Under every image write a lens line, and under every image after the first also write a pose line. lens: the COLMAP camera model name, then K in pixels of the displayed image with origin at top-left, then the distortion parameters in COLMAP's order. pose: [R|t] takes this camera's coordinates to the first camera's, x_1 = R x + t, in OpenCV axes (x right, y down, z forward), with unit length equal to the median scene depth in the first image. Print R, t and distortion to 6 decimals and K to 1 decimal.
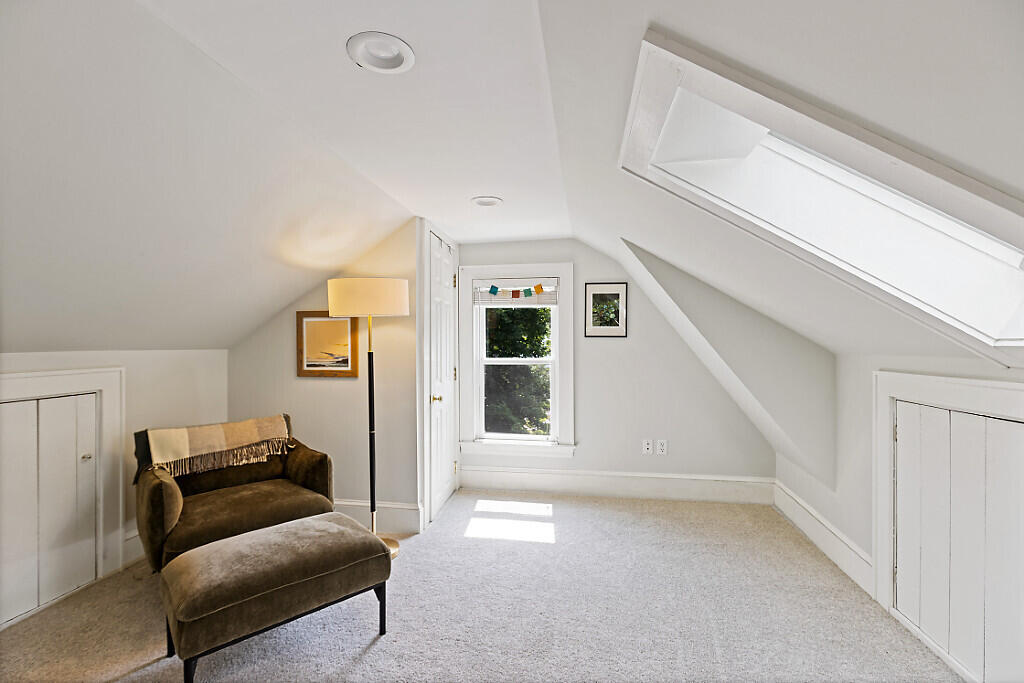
lens RADIAL K [[462.0, 0, 508.1], [0, 462.0, 345.5], [0, 0, 1]] dist [-0.000285, -0.000897]
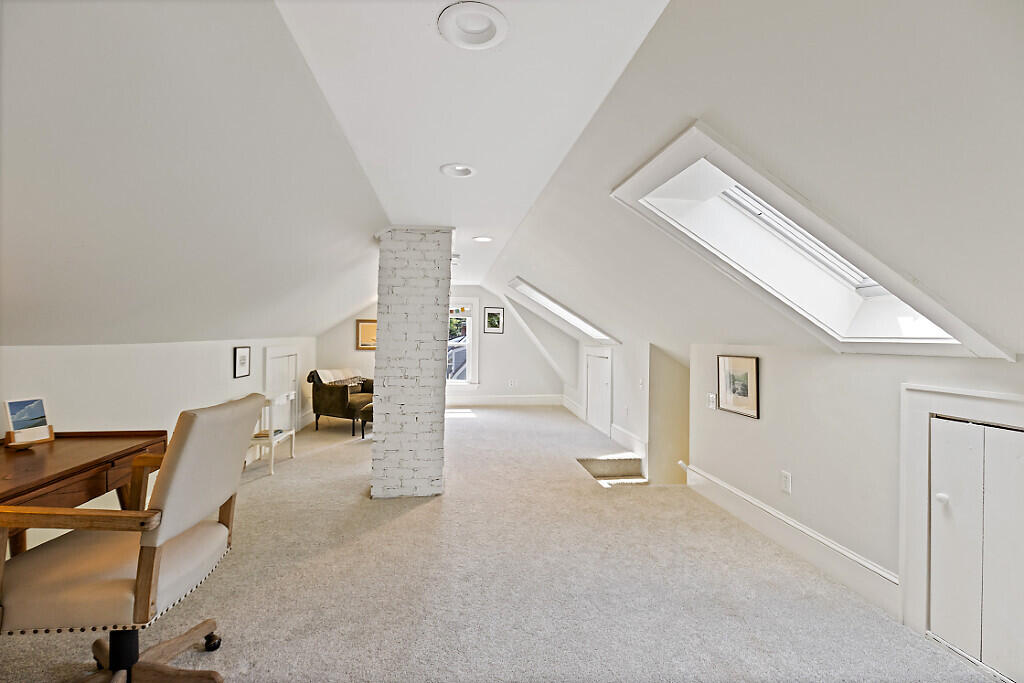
lens RADIAL K [[462.0, 0, 508.1], [0, 462.0, 345.5], [0, 0, 1]] dist [-0.000285, -0.000897]
pose [[0.955680, 0.004251, 0.294378, -0.377477], [-0.010692, 0.999737, 0.020276, -0.004338], [-0.294214, -0.022524, 0.955474, -1.136783]]
